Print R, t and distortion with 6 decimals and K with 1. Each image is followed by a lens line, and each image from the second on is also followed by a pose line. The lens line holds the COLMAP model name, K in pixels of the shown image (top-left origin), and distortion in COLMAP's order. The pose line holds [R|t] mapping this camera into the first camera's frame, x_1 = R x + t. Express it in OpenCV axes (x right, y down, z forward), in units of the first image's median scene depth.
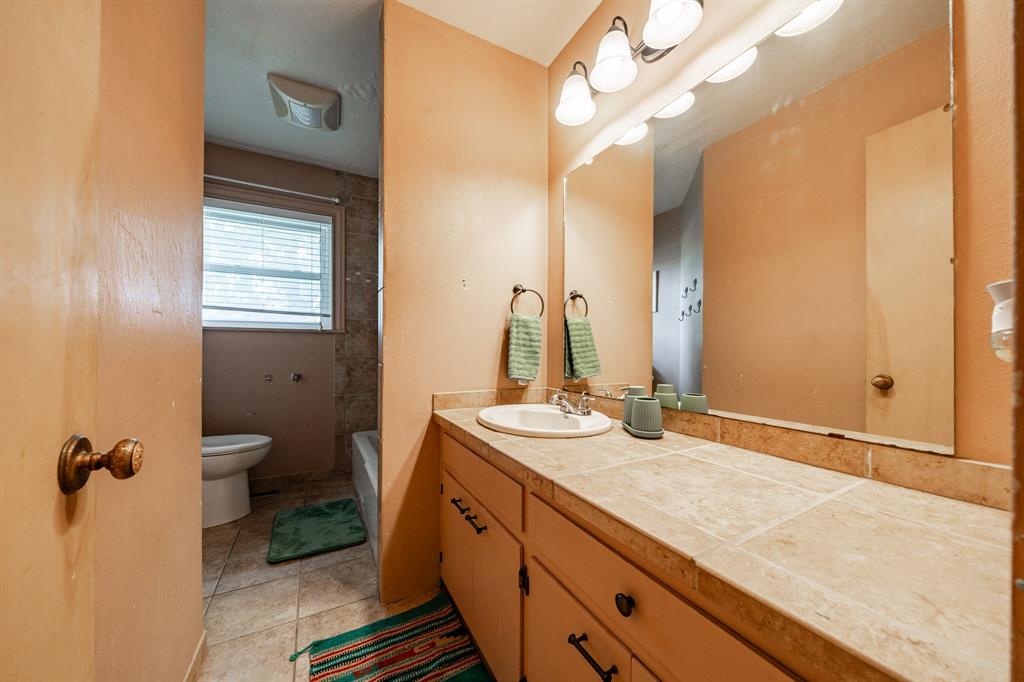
lens RADIAL K [[353.6, 0, 511.1], [0, 353.6, 346.2], [0, 0, 1]] dist [-0.001529, 0.000006]
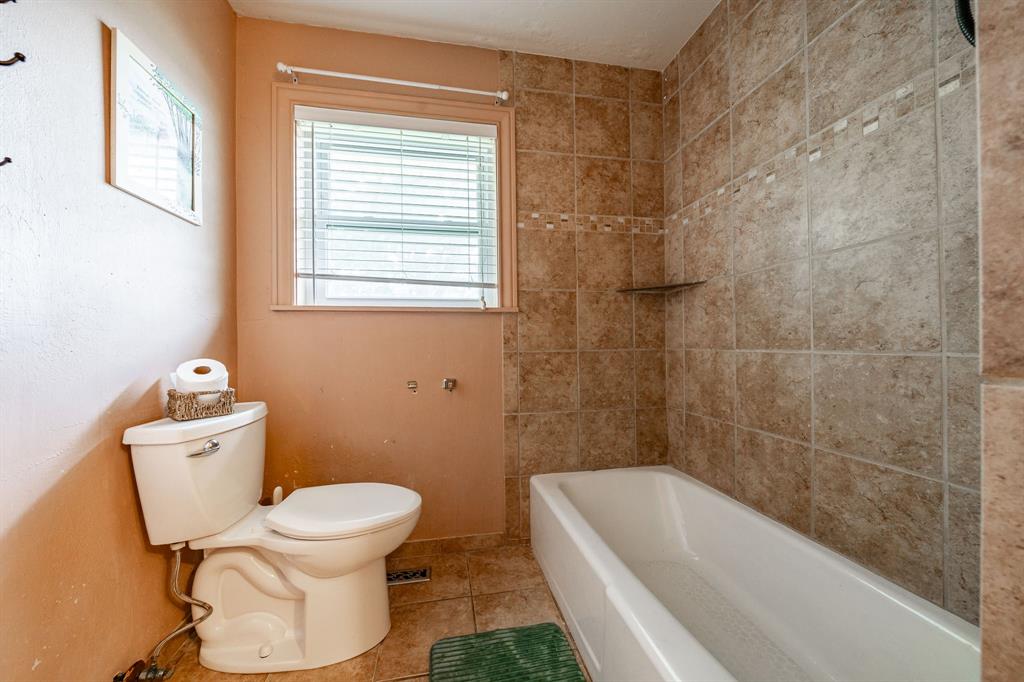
lens RADIAL K [[353.6, 0, 508.9], [0, 353.6, 341.4], [0, 0, 1]] dist [-0.001529, 0.000006]
pose [[0.952853, -0.009745, -0.303277, -0.300626], [0.011131, 0.999934, 0.002844, 0.010724], [0.303229, -0.006085, 0.952898, 0.412162]]
